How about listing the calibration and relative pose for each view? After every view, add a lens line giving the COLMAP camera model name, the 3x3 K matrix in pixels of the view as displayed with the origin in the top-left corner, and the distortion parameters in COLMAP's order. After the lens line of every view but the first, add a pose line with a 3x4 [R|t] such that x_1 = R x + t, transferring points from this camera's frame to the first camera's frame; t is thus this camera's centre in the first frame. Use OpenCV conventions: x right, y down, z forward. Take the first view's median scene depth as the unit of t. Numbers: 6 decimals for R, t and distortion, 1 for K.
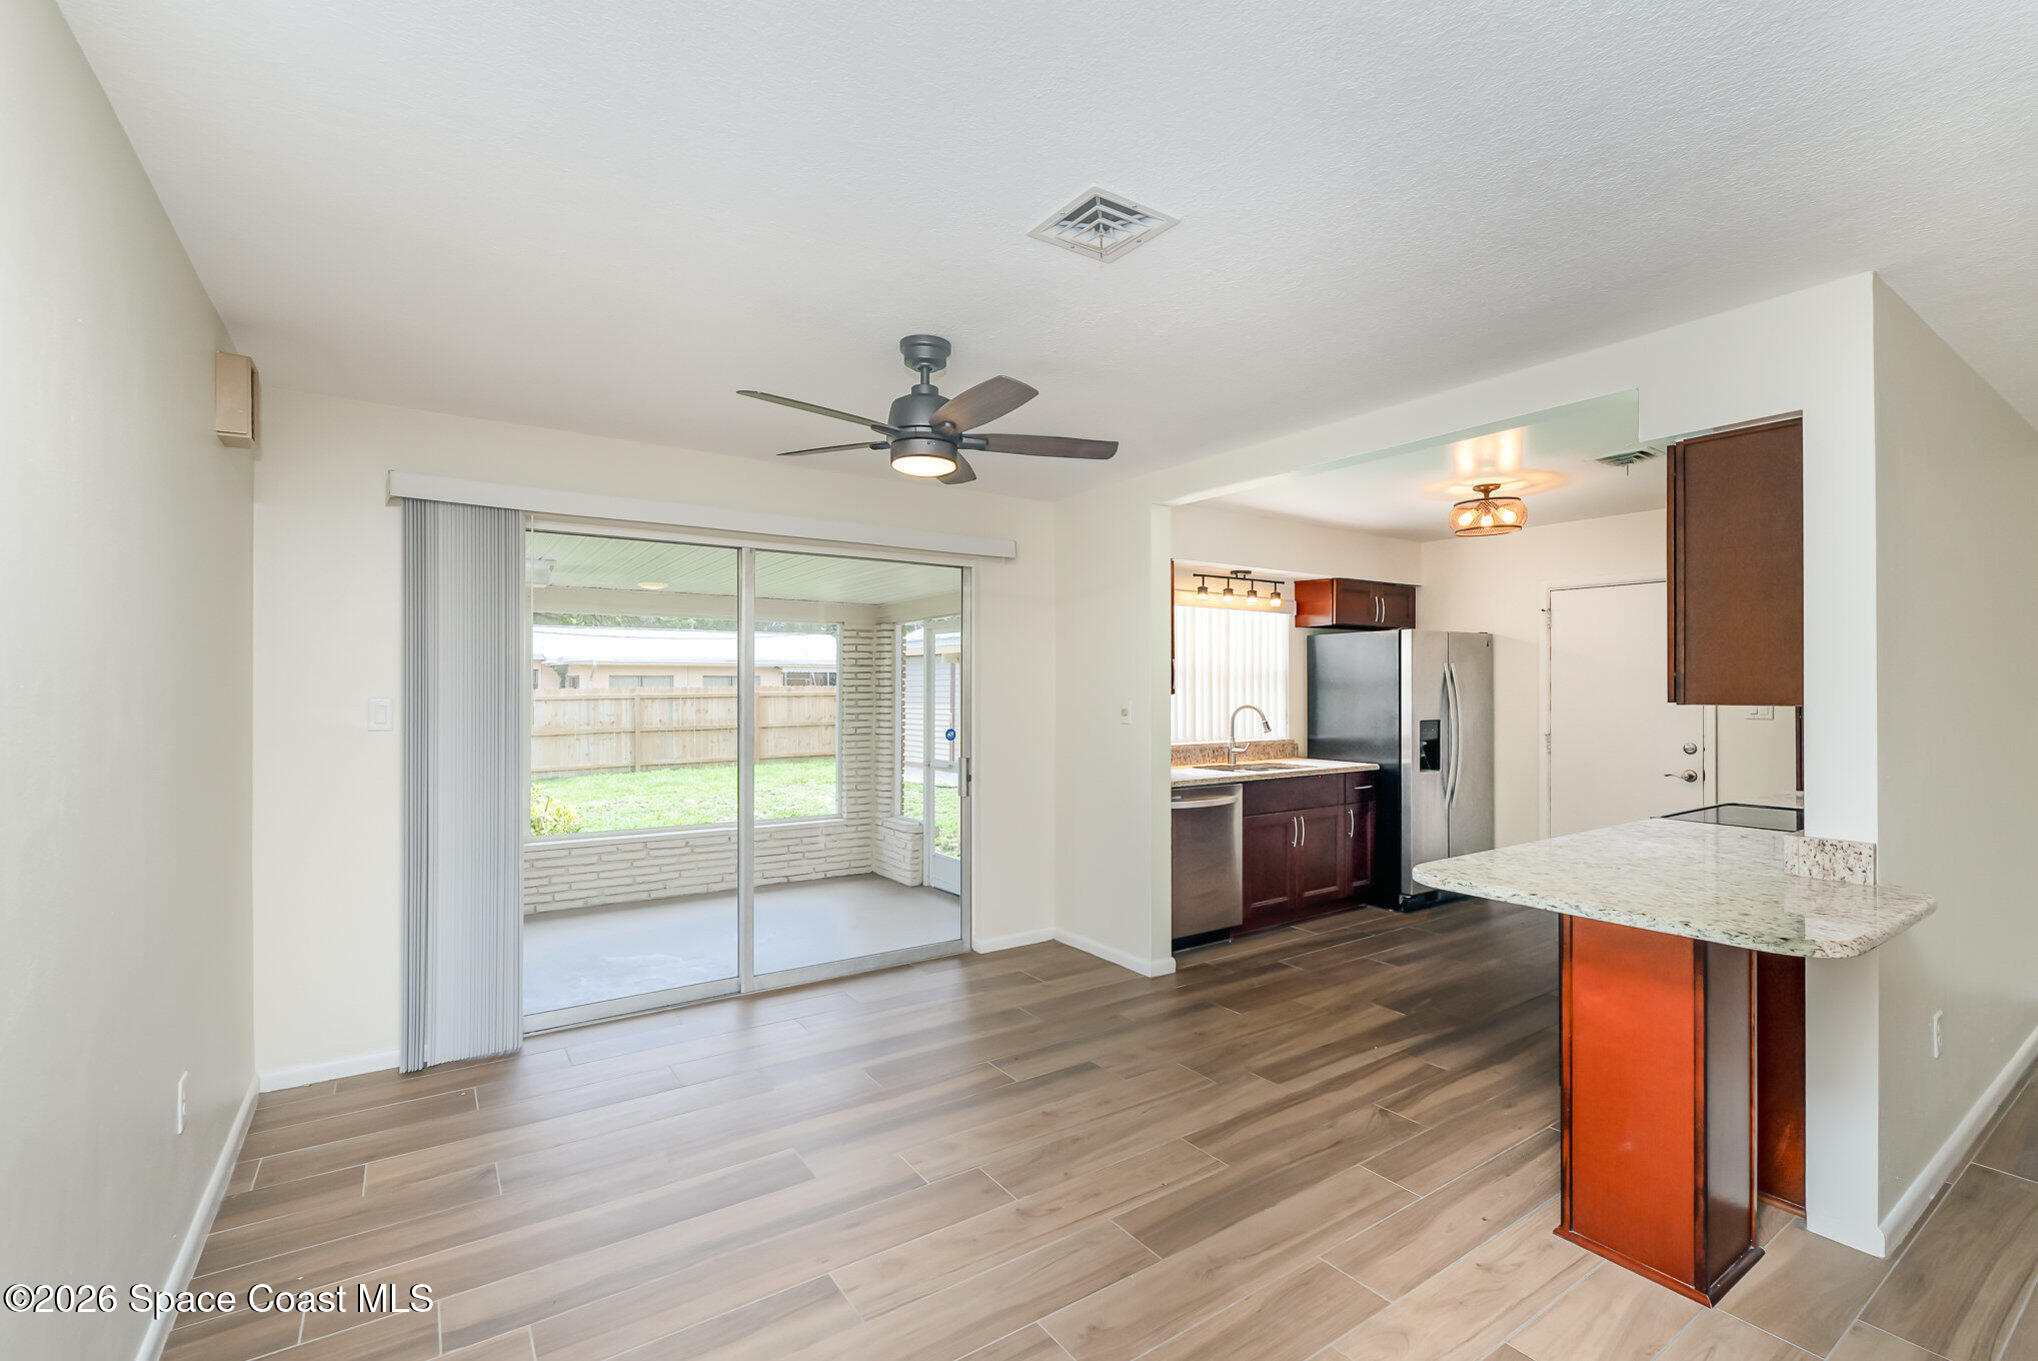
lens RADIAL K [[897.0, 0, 1032.4], [0, 897.0, 680.4], [0, 0, 1]] dist [-0.002705, -0.000310]
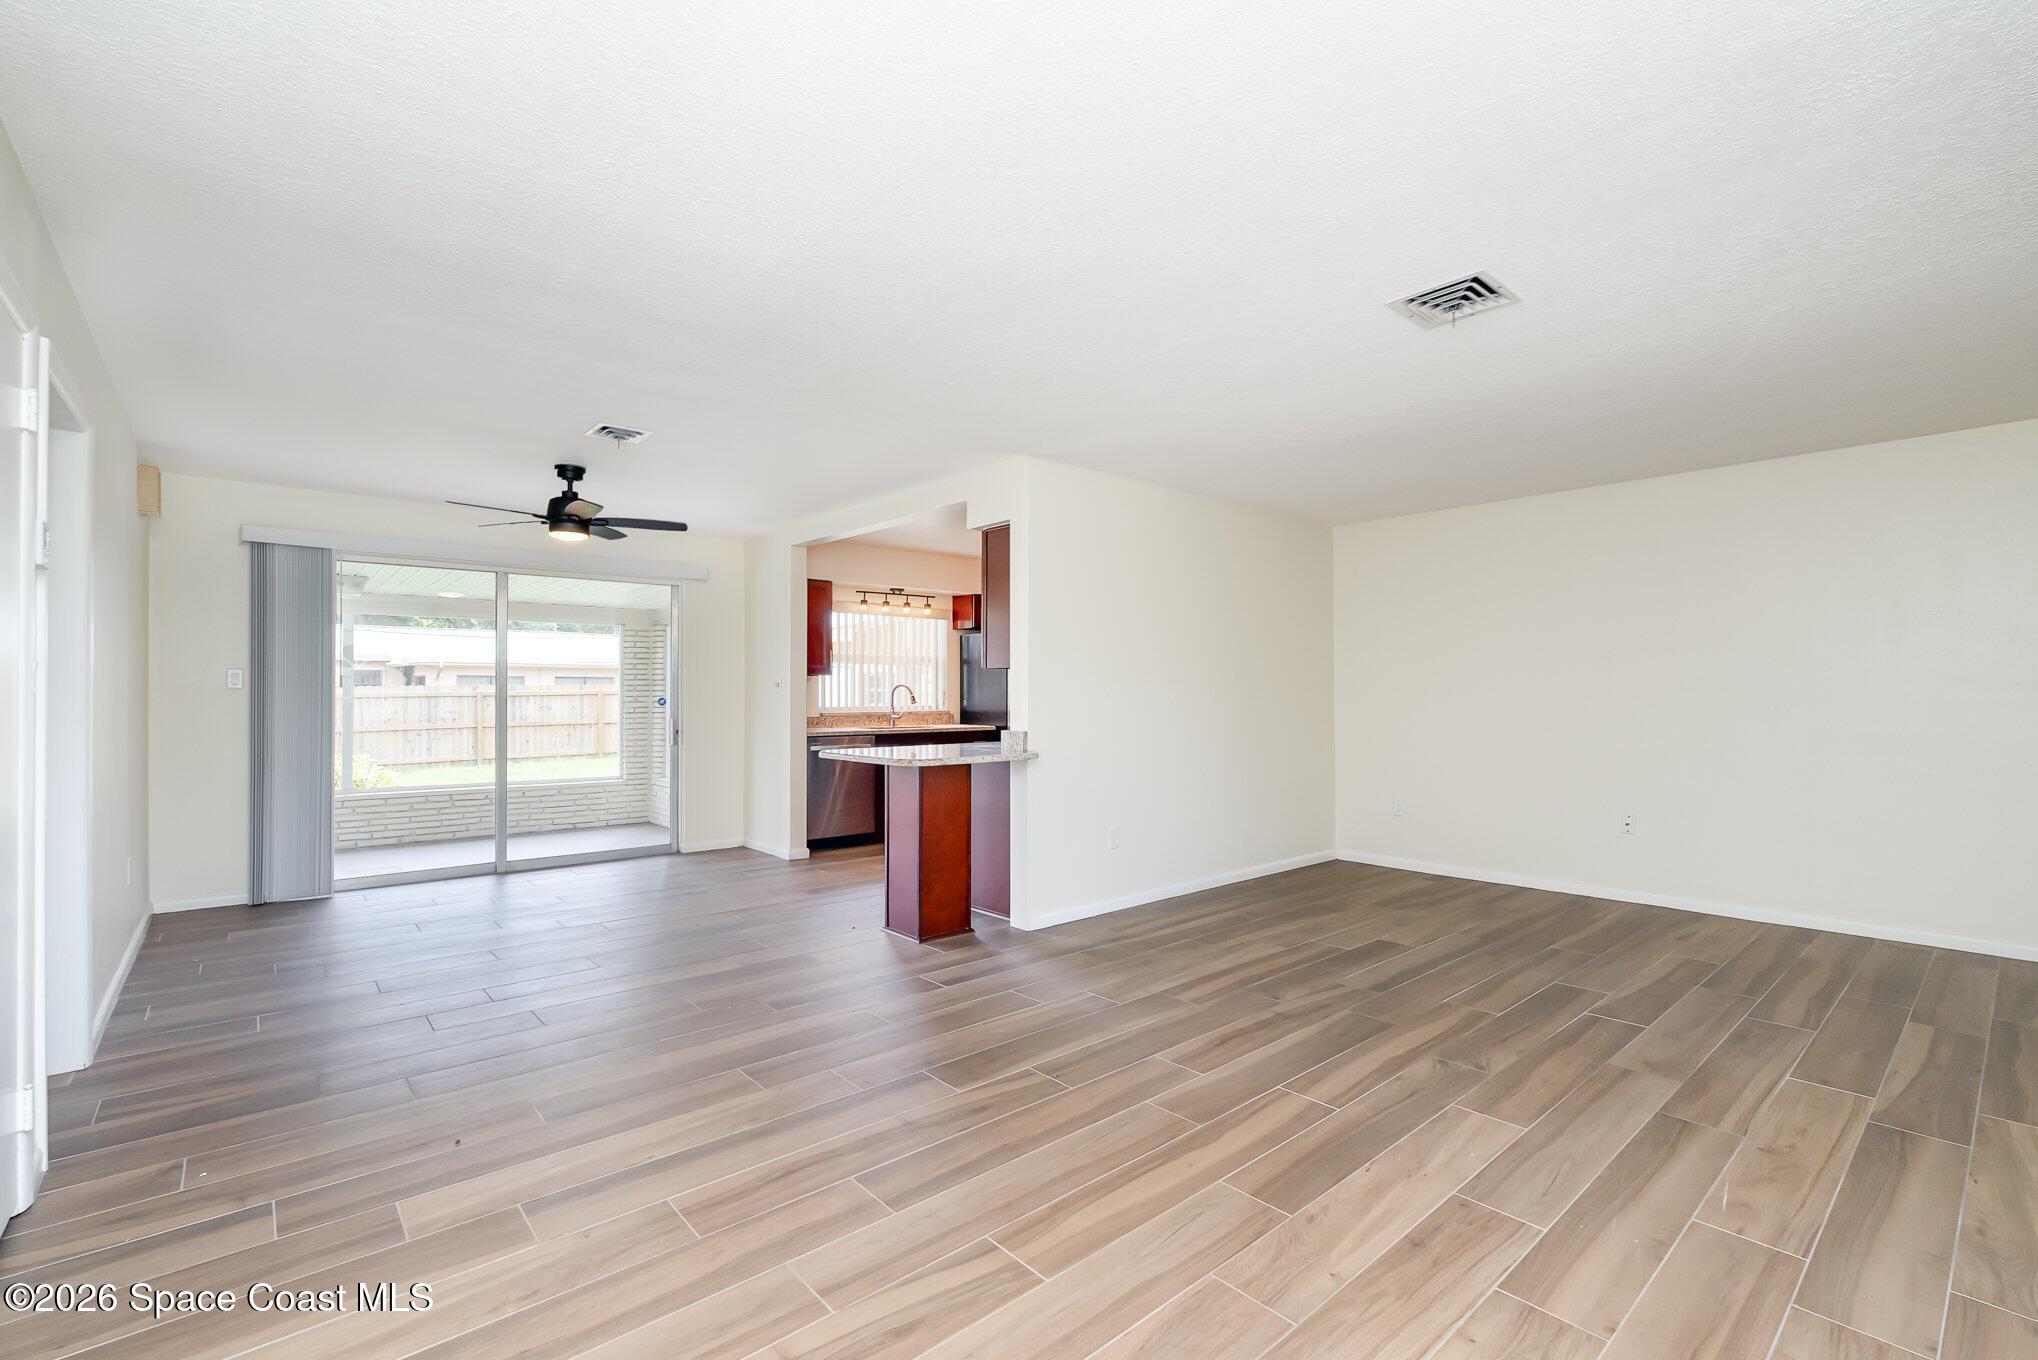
lens RADIAL K [[897.1, 0, 1028.2], [0, 897.1, 684.3], [0, 0, 1]] dist [-0.001221, -0.000161]
pose [[0.993531, -0.001430, 0.113548, 0.280233], [0.001647, 0.999997, -0.001818, 0.030994], [-0.113545, 0.001993, 0.993531, -0.423483]]
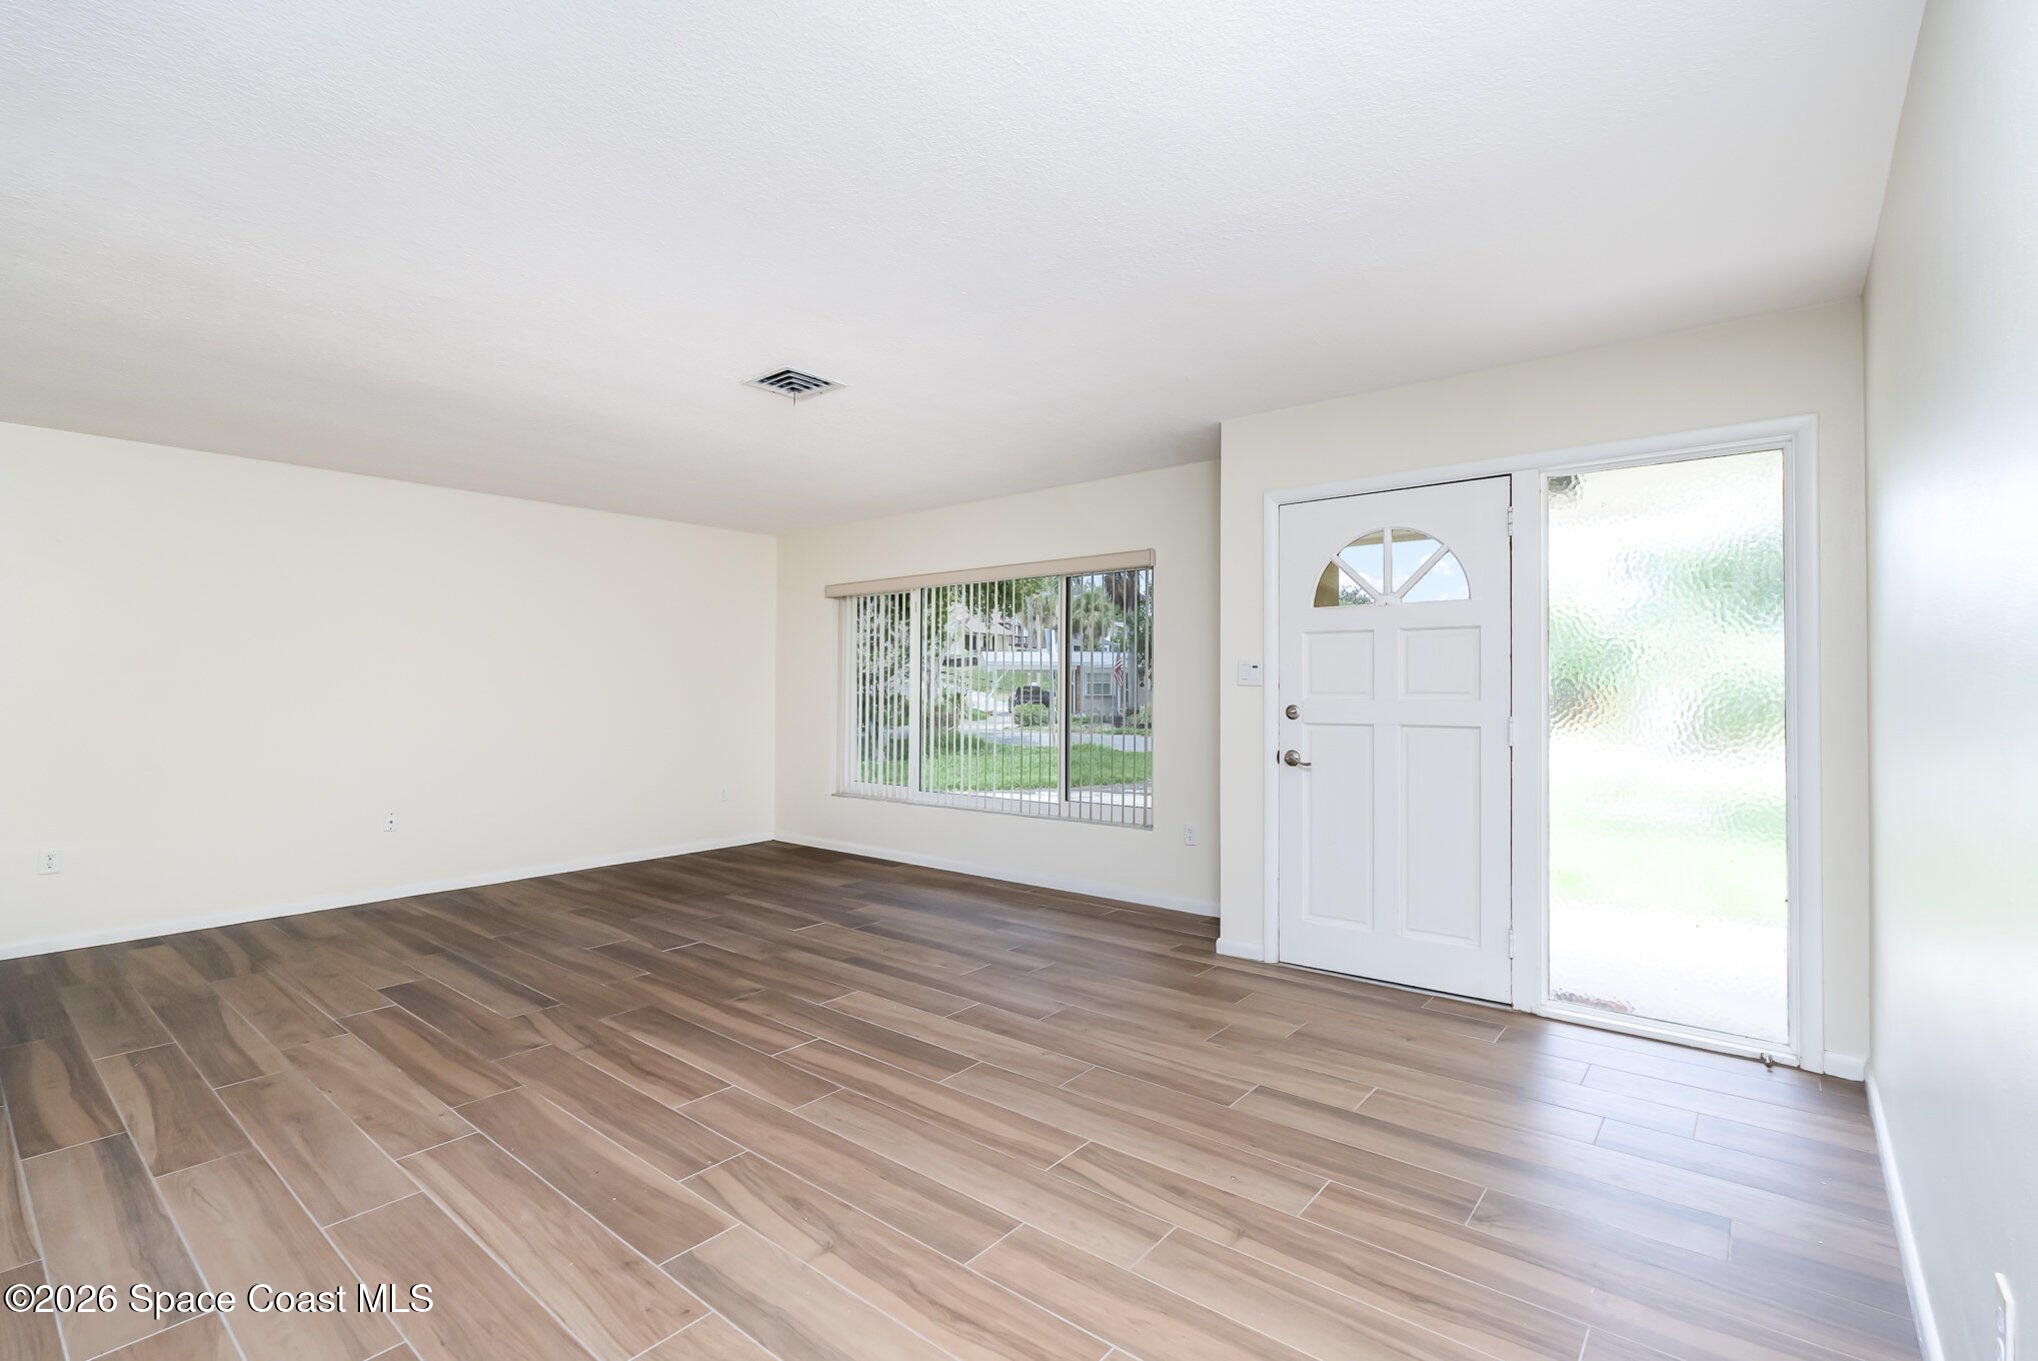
lens RADIAL K [[922.0, 0, 1021.5], [0, 922.0, 682.9], [0, 0, 1]] dist [-0.003724, -0.000371]
pose [[-0.272727, 0.006553, 0.962069, -0.094618], [-0.006509, 0.999941, -0.008656, 0.035045], [-0.962070, -0.008623, -0.272668, 0.061528]]
